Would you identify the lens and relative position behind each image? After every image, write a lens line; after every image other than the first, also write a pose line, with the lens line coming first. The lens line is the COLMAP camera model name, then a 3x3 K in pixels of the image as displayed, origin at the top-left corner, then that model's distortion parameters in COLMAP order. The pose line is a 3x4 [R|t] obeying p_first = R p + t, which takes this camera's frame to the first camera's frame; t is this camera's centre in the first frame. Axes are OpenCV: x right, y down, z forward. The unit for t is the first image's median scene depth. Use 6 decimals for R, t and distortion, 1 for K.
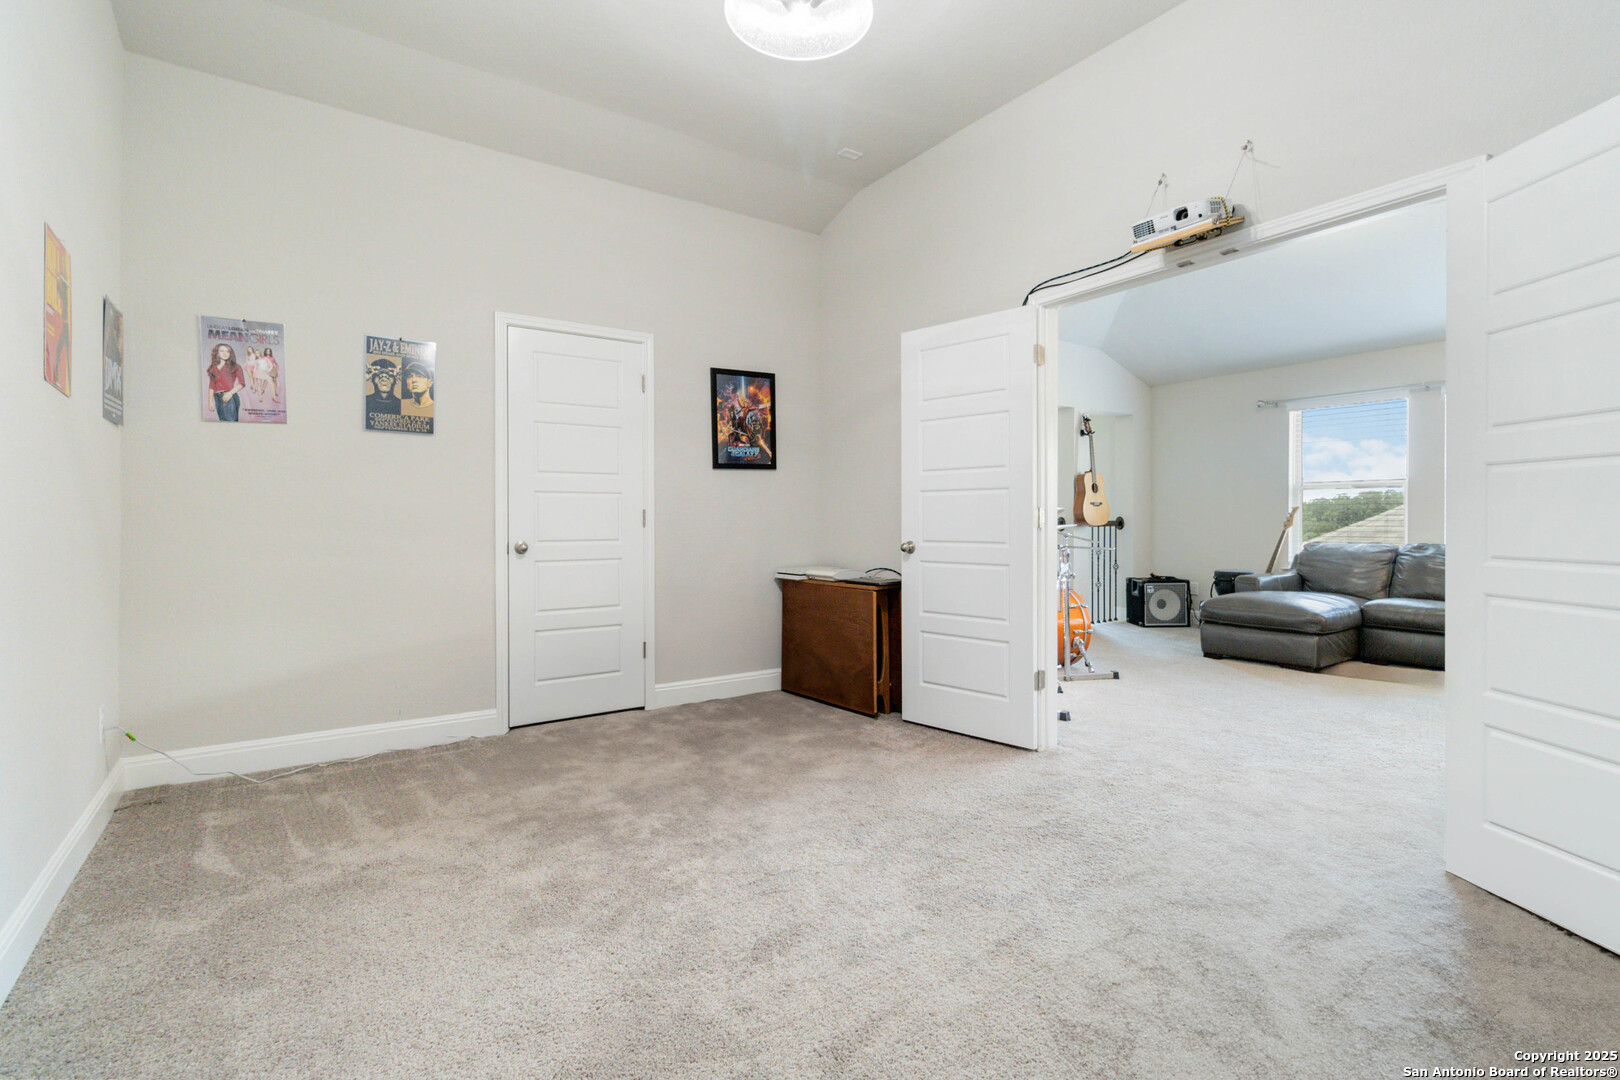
lens RADIAL K [[757.0, 0, 801.4], [0, 757.0, 537.8], [0, 0, 1]] dist [0.003486, 0.000377]
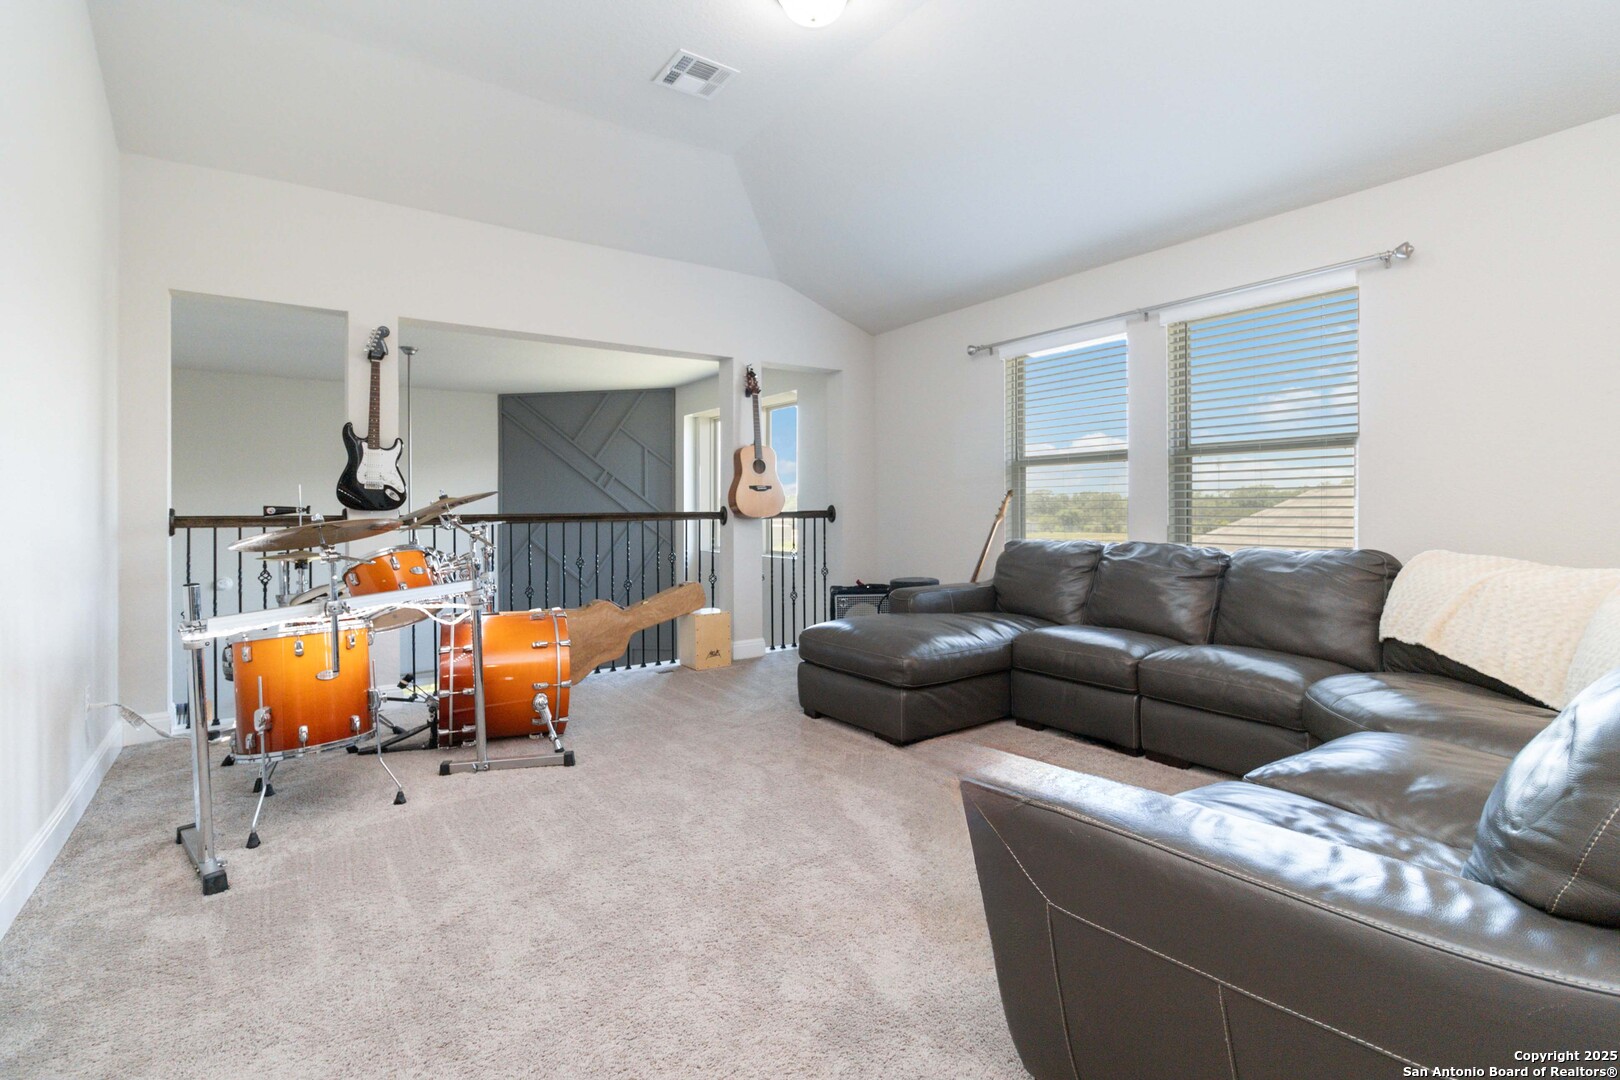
lens RADIAL K [[757.0, 0, 813.1], [0, 757.0, 528.8], [0, 0, 1]] dist [0.003486, 0.000377]
pose [[0.999763, -0.003312, 0.021525, 0.424970], [0.003311, 0.999995, 0.000075, -0.004702], [-0.021526, -0.000004, 0.999768, 0.264734]]
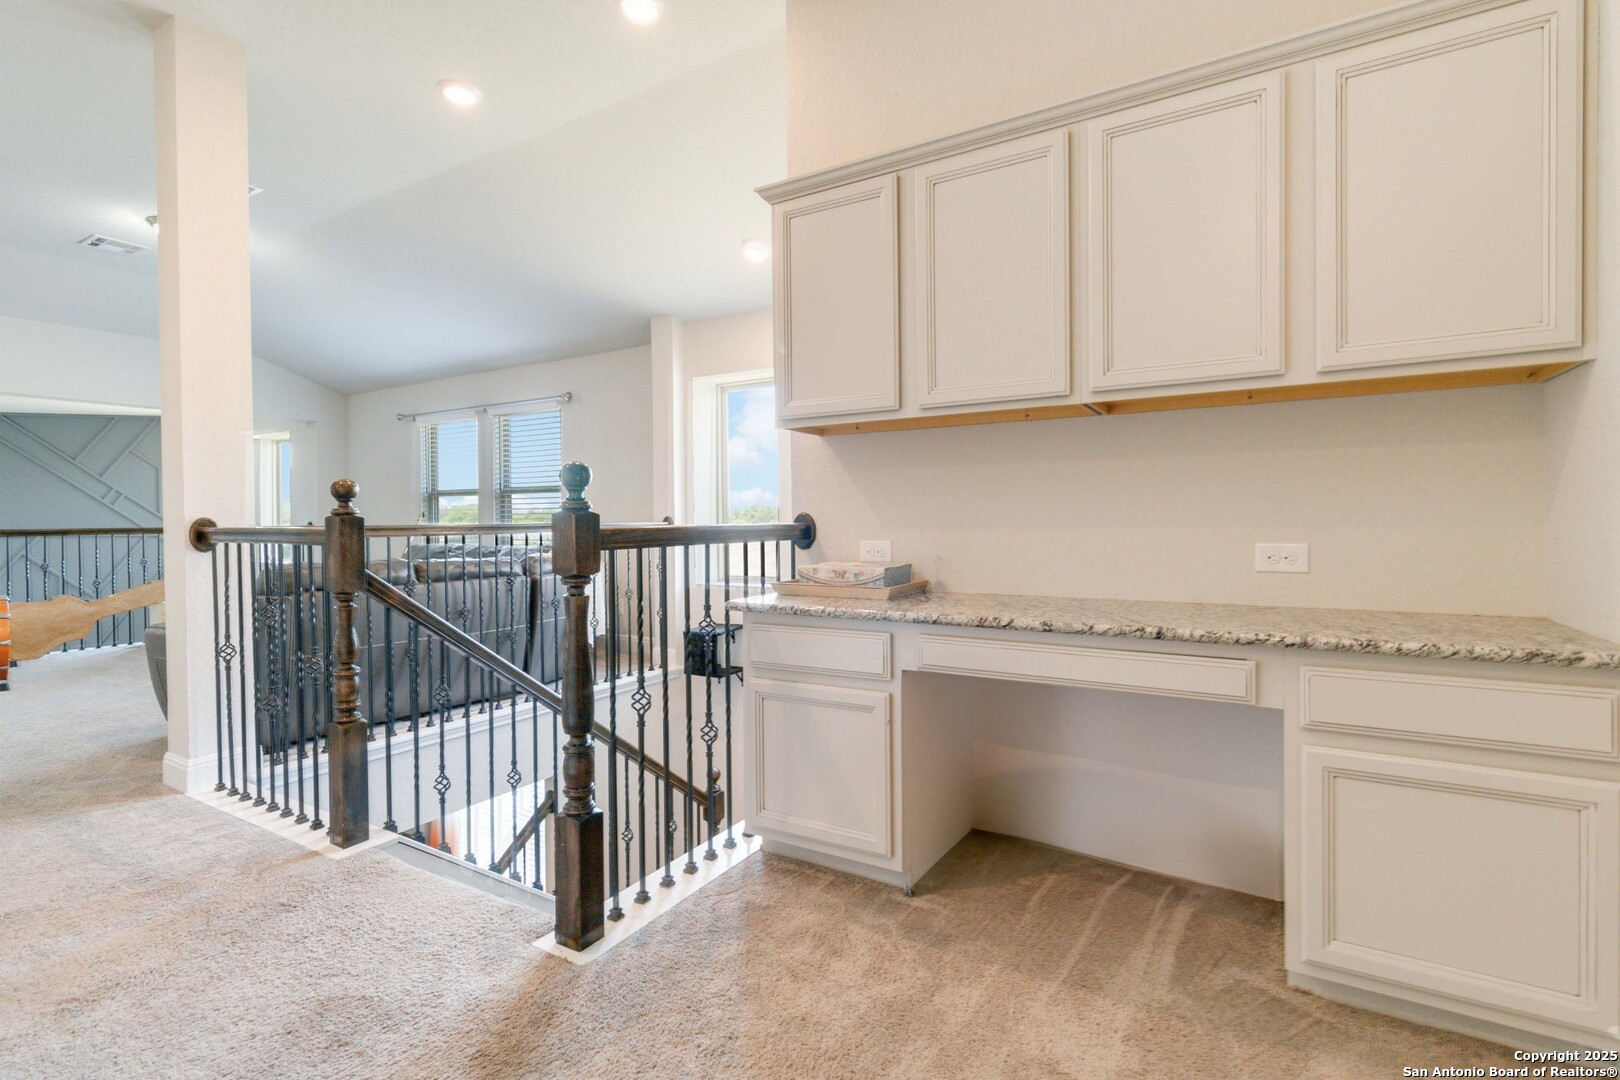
lens RADIAL K [[757.0, 0, 818.7], [0, 757.0, 535.6], [0, 0, 1]] dist [0.003486, 0.000377]
pose [[0.907083, -0.008840, 0.420859, 0.673052], [0.012943, 0.999892, -0.006893, 0.007007], [-0.420753, 0.011700, 0.907100, -0.225630]]
